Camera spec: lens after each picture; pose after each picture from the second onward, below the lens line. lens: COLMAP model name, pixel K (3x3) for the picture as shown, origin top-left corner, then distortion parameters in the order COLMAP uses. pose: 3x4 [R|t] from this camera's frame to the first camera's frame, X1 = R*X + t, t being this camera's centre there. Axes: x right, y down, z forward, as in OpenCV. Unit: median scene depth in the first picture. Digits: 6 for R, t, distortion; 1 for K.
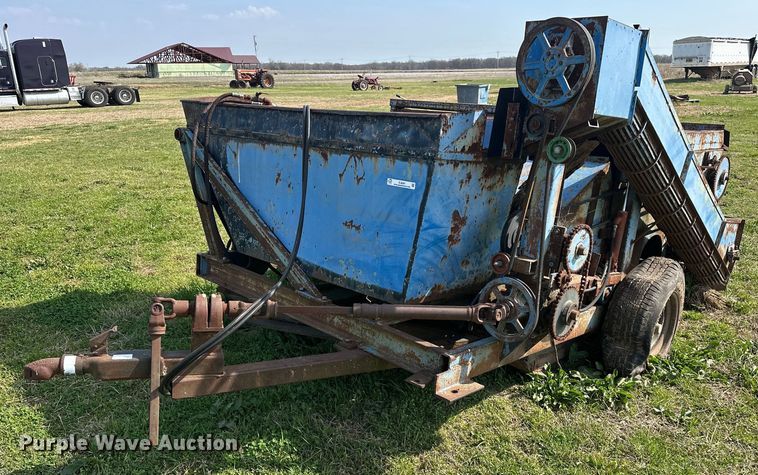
lens RADIAL K [[604.0, 0, 395.4], [0, 604.0, 255.4], [0, 0, 1]] dist [0.120874, -0.188106]
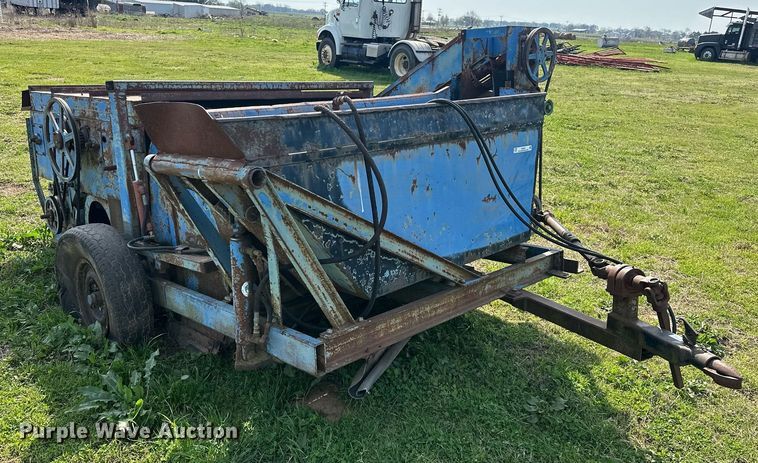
lens RADIAL K [[622.2, 0, 379.0], [0, 622.2, 231.5], [0, 0, 1]] dist [0.081504, -0.000537]
pose [[0.027001, -0.308461, 0.950854, -1.125388], [0.245181, 0.924189, 0.292848, -0.359799], [-0.969101, 0.225224, 0.100583, 1.027152]]
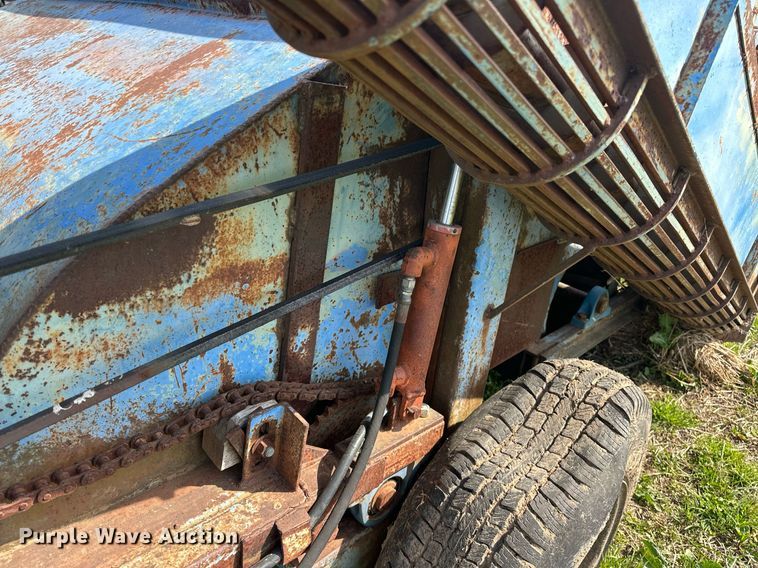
lens RADIAL K [[539.4, 0, 379.0], [0, 539.4, 284.0], [0, 0, 1]] dist [0.055038, -0.079323]
pose [[0.999038, 0.016371, -0.040689, 0.399991], [-0.007359, 0.977142, 0.212459, -0.108772], [0.043237, -0.211955, 0.976322, 0.862559]]
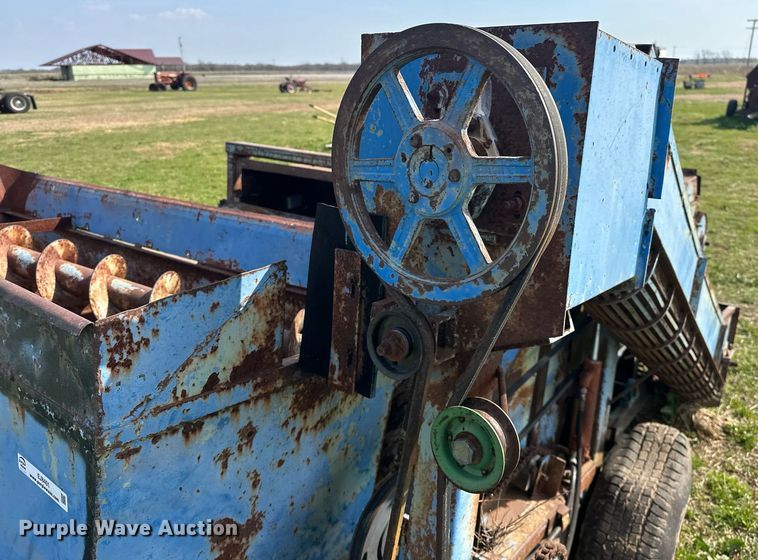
lens RADIAL K [[592.7, 0, 429.1], [0, 592.7, 241.8], [0, 0, 1]] dist [0.069724, -0.097559]
pose [[0.987013, -0.044675, 0.154301, 0.156506], [0.047235, 0.998800, -0.012966, -0.206396], [-0.153537, 0.020086, 0.987939, 0.531517]]
